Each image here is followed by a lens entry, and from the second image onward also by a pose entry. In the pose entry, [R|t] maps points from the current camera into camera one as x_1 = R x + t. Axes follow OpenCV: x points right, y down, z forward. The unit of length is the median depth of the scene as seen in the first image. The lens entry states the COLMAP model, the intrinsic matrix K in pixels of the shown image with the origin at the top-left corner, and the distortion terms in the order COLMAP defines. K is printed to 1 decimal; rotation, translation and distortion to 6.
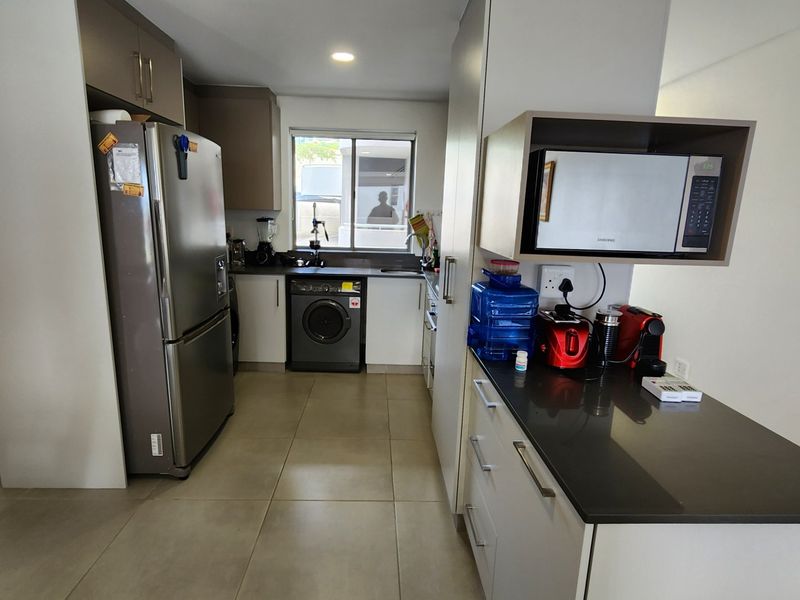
lens RADIAL K [[438.0, 0, 396.6], [0, 438.0, 300.4], [0, 0, 1]] dist [-0.001967, -0.000375]
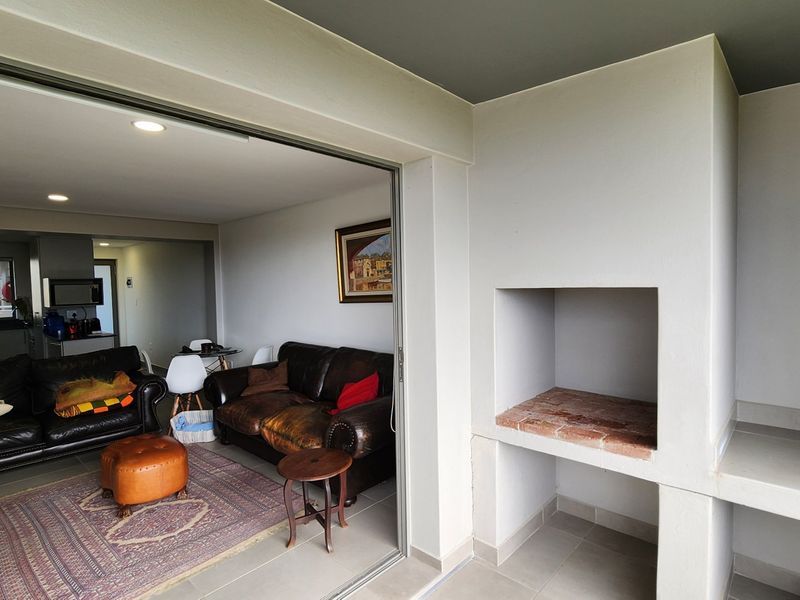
lens RADIAL K [[438.0, 0, 395.3], [0, 438.0, 297.8], [0, 0, 1]] dist [-0.001967, -0.000375]
pose [[0.711493, -0.073656, 0.698823, -0.127073], [0.185739, 0.978834, -0.085937, 0.301991], [-0.677701, 0.190942, 0.710114, -1.646269]]
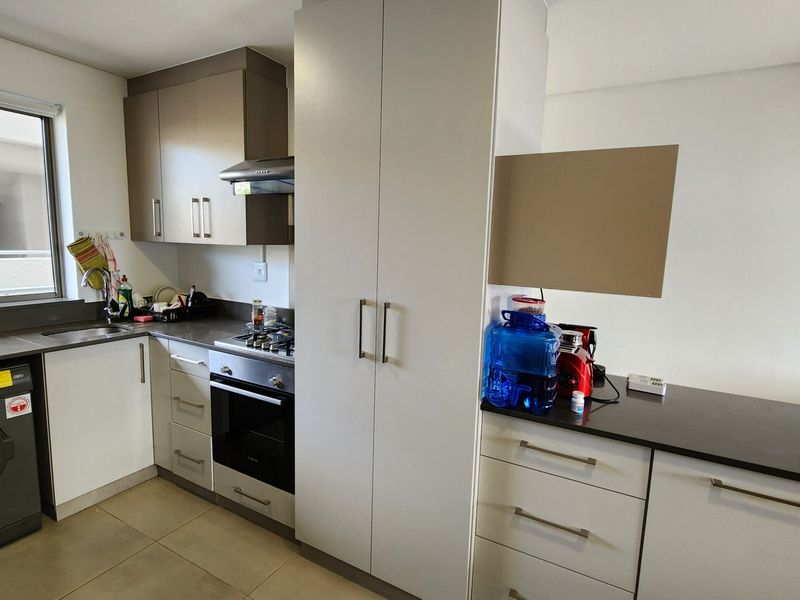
lens RADIAL K [[438.0, 0, 398.2], [0, 438.0, 300.0], [0, 0, 1]] dist [-0.001967, -0.000375]
pose [[0.545141, -0.141464, 0.826323, -0.264934], [0.163640, 0.984656, 0.060614, -0.078506], [-0.822219, 0.102176, 0.559926, 0.306608]]
